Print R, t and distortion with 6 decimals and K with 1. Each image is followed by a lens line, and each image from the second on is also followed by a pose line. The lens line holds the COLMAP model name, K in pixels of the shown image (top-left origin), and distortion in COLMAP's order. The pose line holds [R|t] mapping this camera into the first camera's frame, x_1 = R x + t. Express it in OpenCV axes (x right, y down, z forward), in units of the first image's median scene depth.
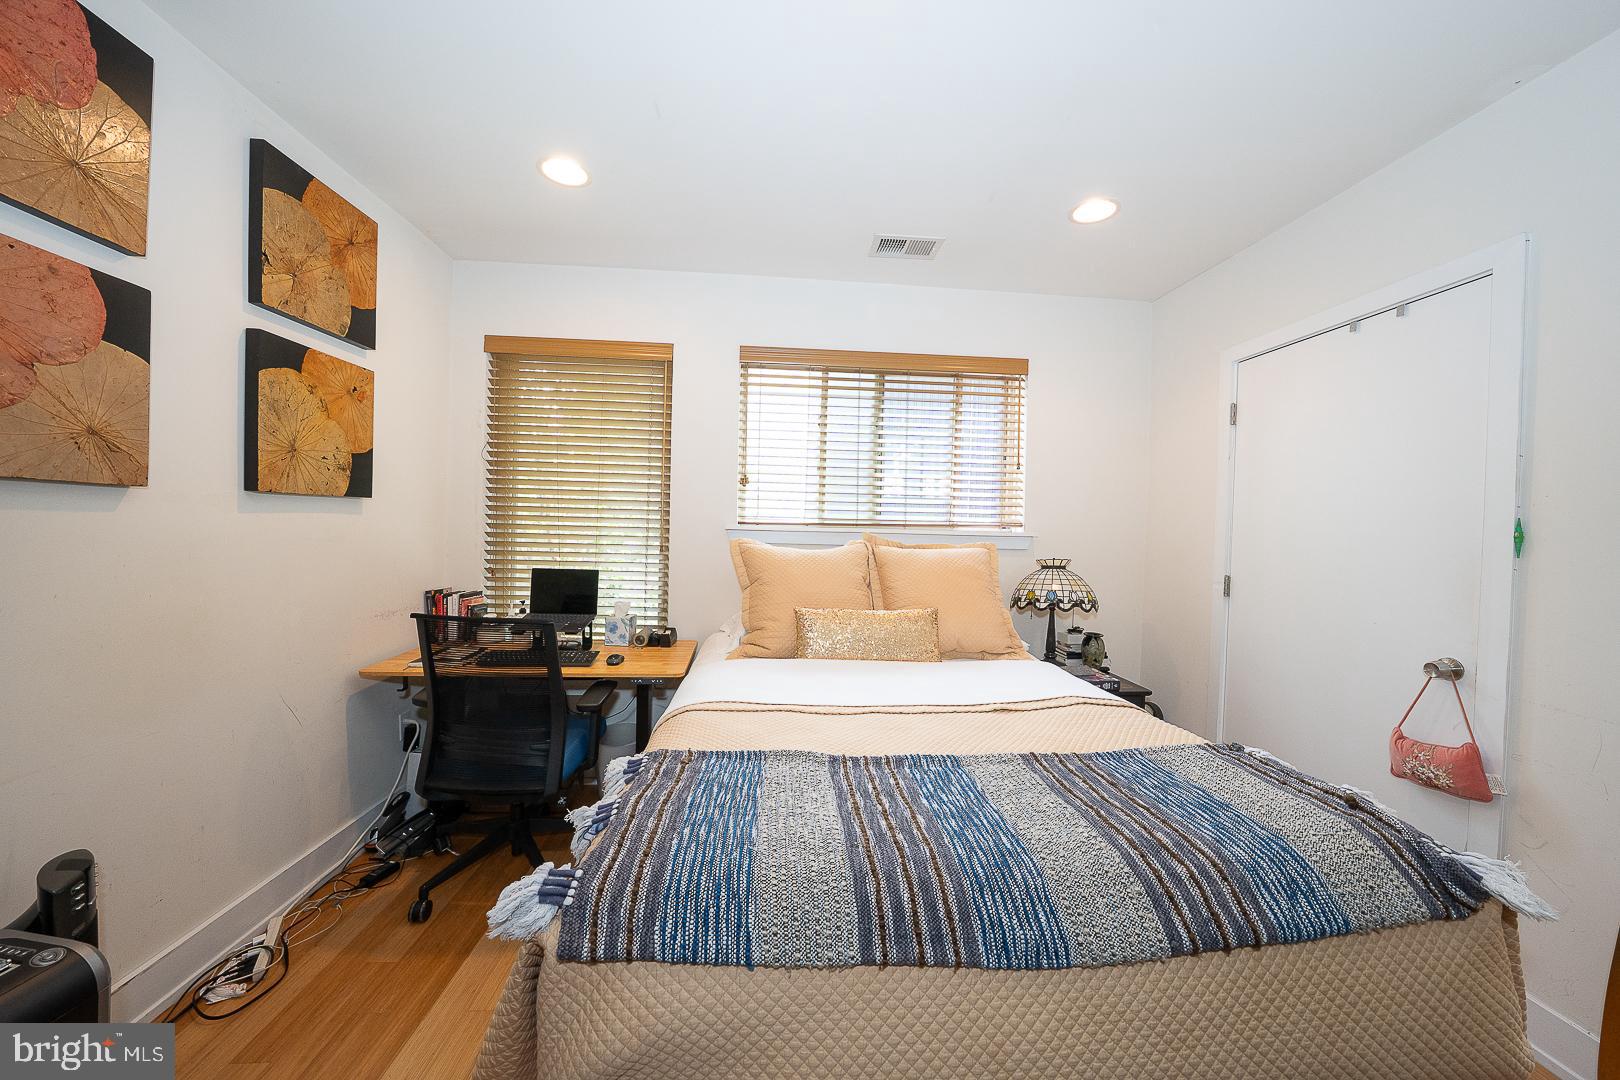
lens RADIAL K [[556.9, 0, 810.6], [0, 556.9, 534.6], [0, 0, 1]] dist [-0.027640, 0.005392]
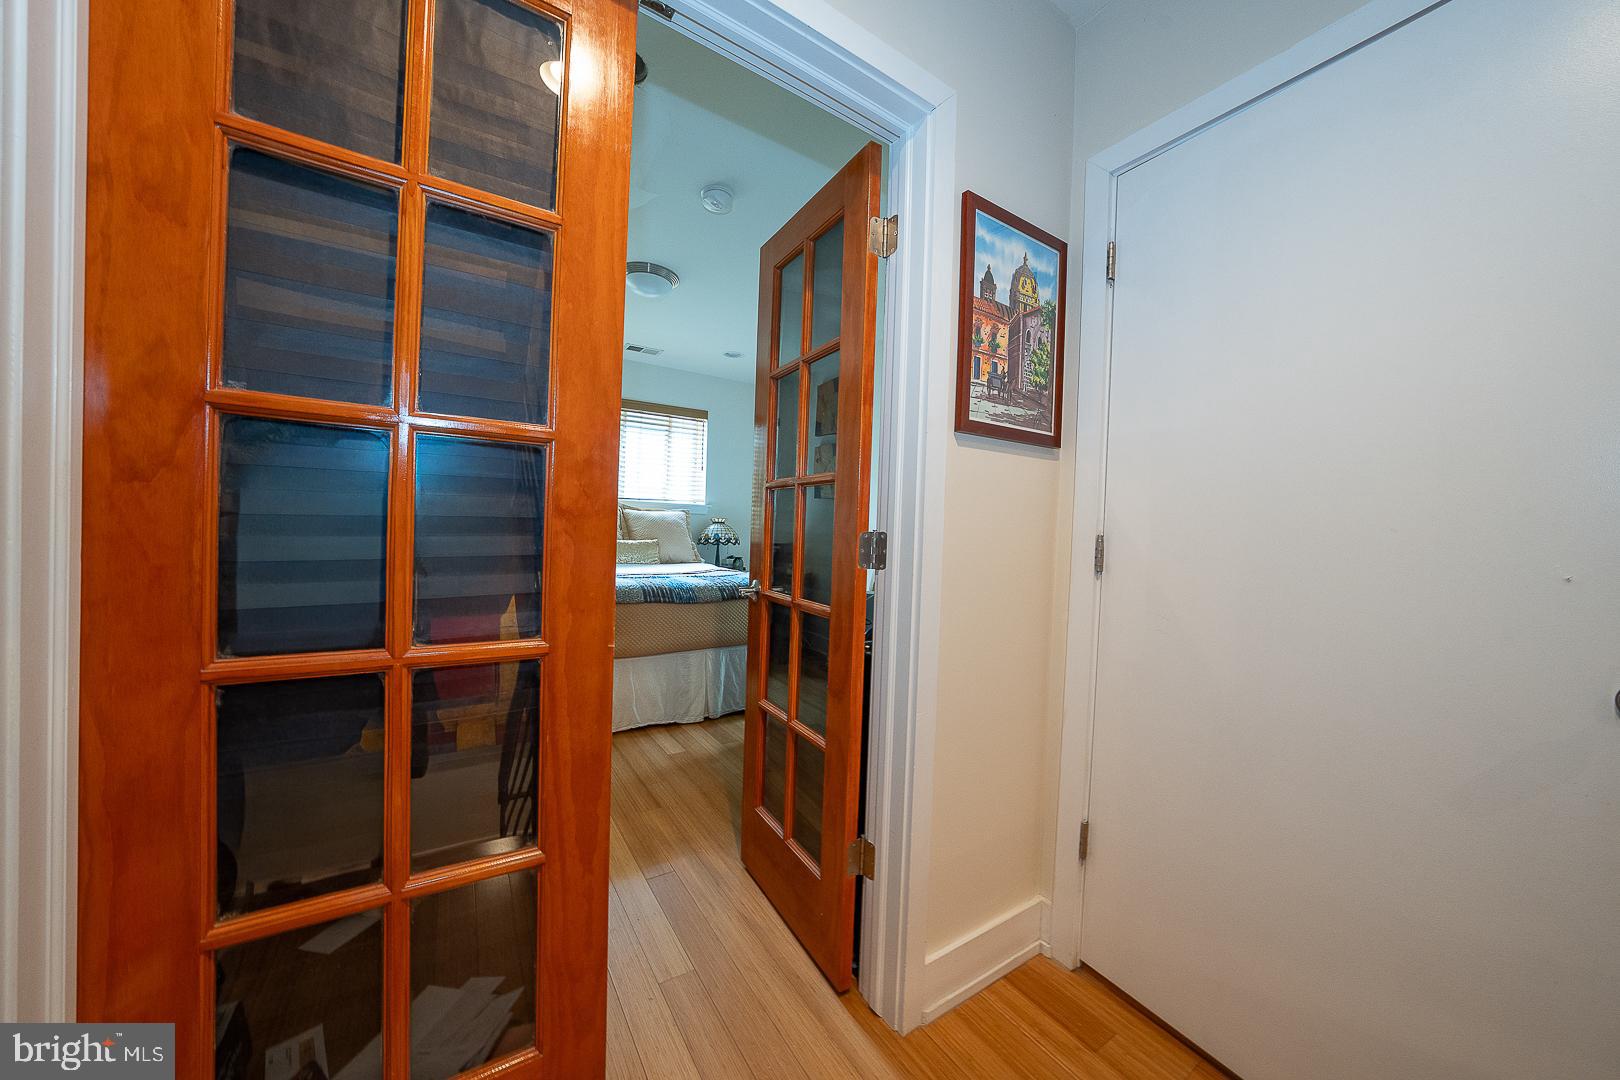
lens RADIAL K [[556.9, 0, 810.6], [0, 556.9, 534.6], [0, 0, 1]] dist [-0.027640, 0.005392]
pose [[0.869455, 0.004684, 0.493990, -0.242059], [-0.021117, 0.999393, 0.027691, 0.048025], [-0.493560, -0.034508, 0.869027, -0.869326]]
